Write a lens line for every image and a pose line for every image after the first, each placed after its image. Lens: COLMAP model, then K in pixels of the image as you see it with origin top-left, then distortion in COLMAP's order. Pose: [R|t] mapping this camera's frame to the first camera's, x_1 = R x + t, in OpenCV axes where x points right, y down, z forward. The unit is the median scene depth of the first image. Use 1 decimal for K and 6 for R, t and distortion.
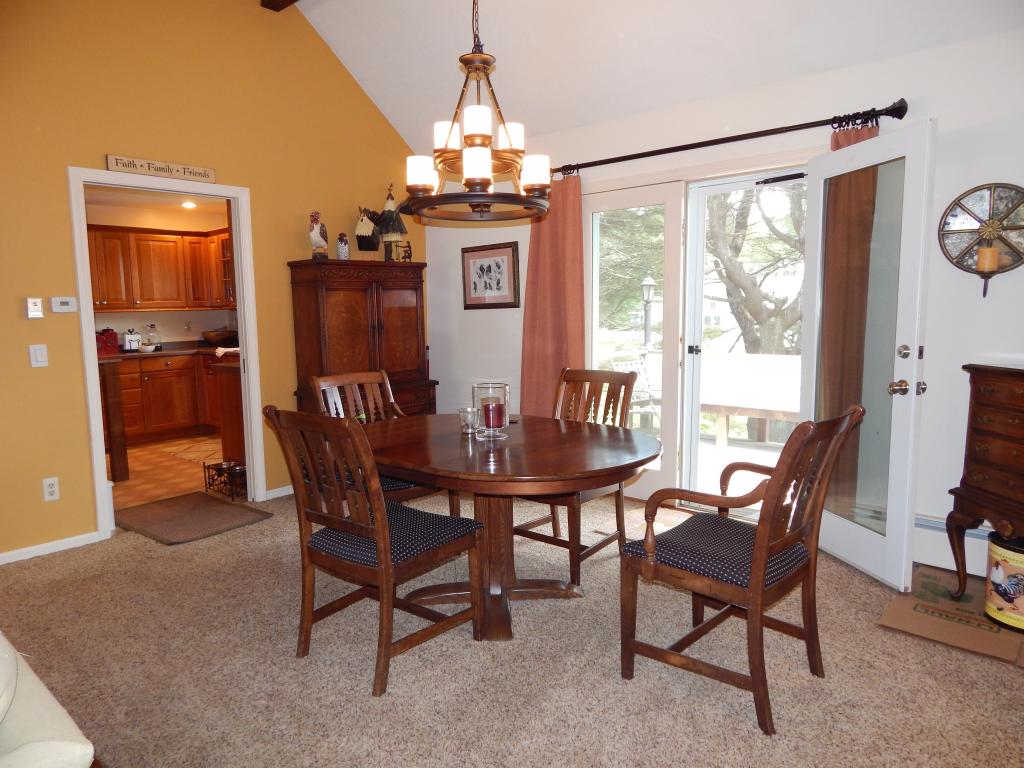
lens RADIAL K [[673.1, 0, 512.0], [0, 673.1, 384.0], [0, 0, 1]] dist [-0.022307, 0.000489]
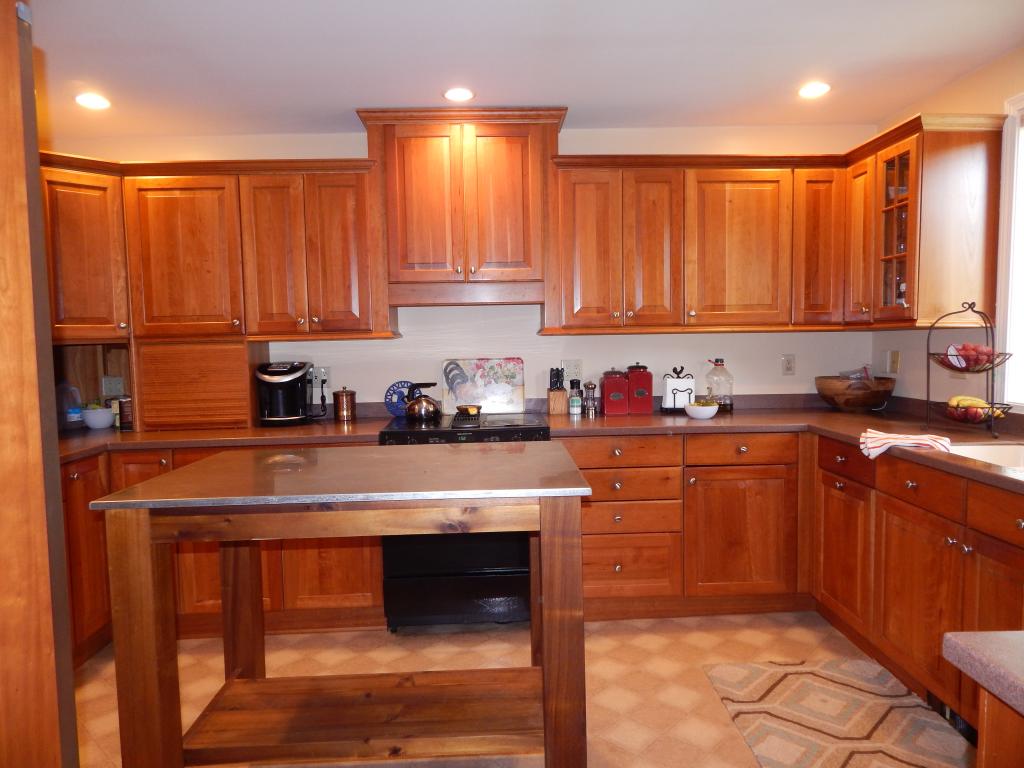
lens RADIAL K [[673.1, 0, 512.0], [0, 673.1, 384.0], [0, 0, 1]] dist [-0.022307, 0.000489]
pose [[0.692166, 0.057195, -0.719469, -0.291047], [-0.083979, 0.996466, -0.001577, -0.058511], [0.716836, 0.061512, 0.694523, 0.558573]]
